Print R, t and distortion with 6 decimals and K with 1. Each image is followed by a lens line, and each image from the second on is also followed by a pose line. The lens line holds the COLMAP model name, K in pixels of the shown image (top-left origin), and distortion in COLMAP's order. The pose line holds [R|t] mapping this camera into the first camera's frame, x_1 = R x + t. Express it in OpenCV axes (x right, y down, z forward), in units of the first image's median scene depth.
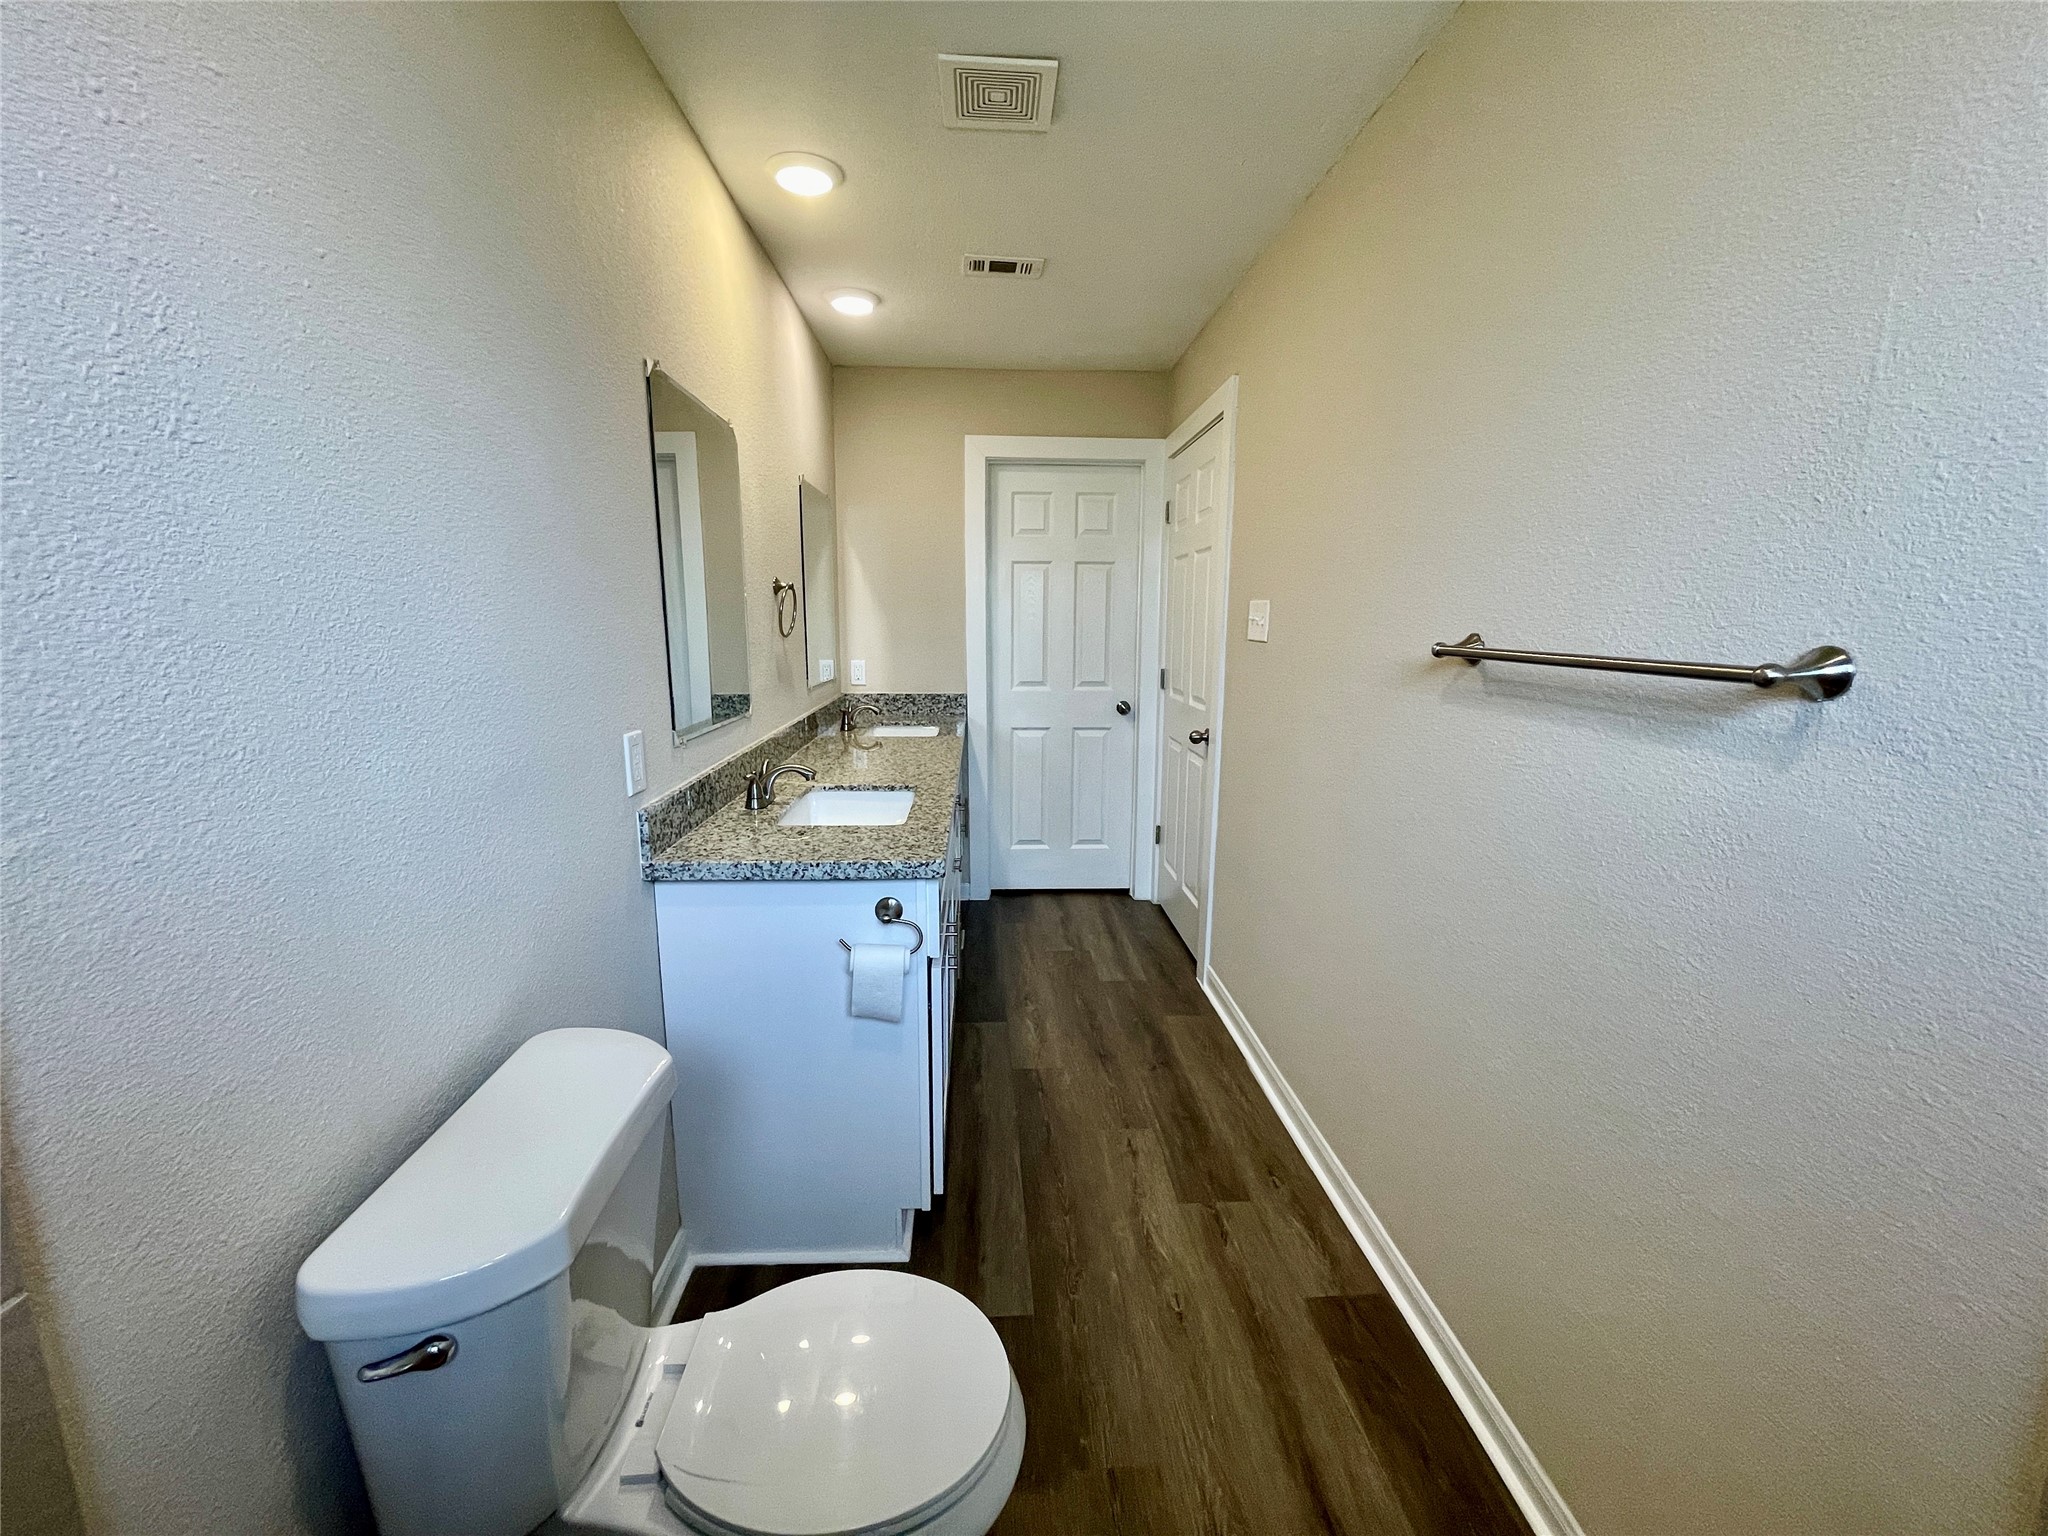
lens RADIAL K [[823.3, 0, 1024.0], [0, 823.3, 768.0], [0, 0, 1]] dist [-0.003470, -0.000037]
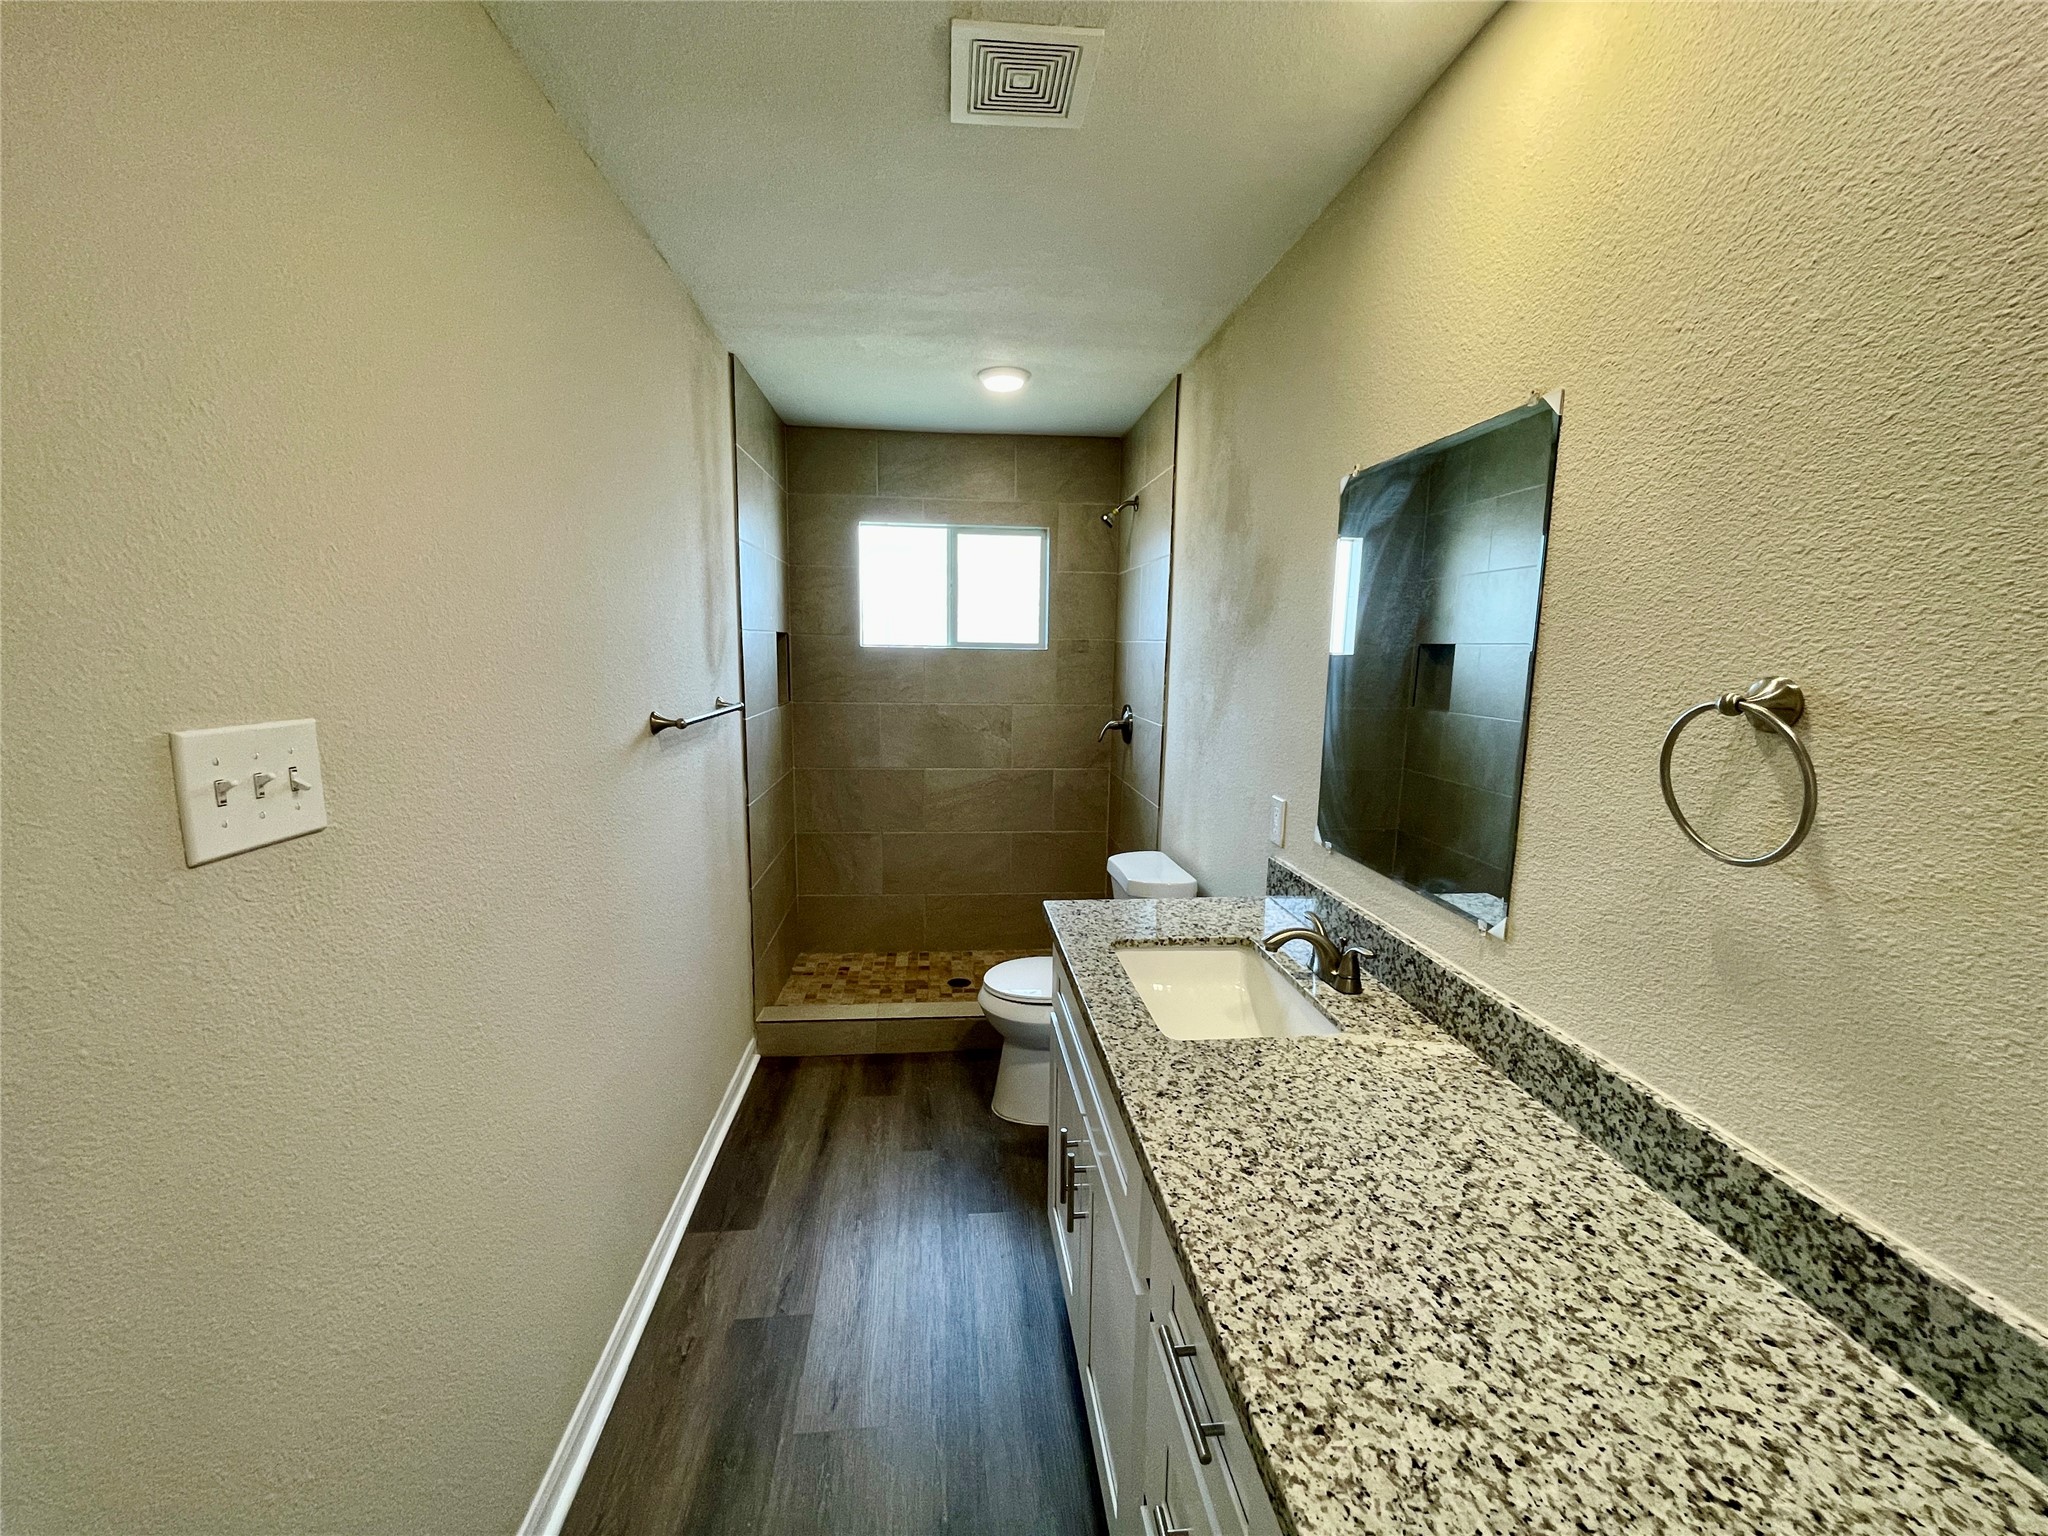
lens RADIAL K [[823.3, 0, 1024.0], [0, 823.3, 768.0], [0, 0, 1]] dist [-0.003470, -0.000037]
pose [[-0.998629, -0.012491, -0.050839, -0.001764], [-0.028163, 0.946805, 0.320572, -0.461213], [0.044130, 0.321564, -0.945859, 2.037698]]
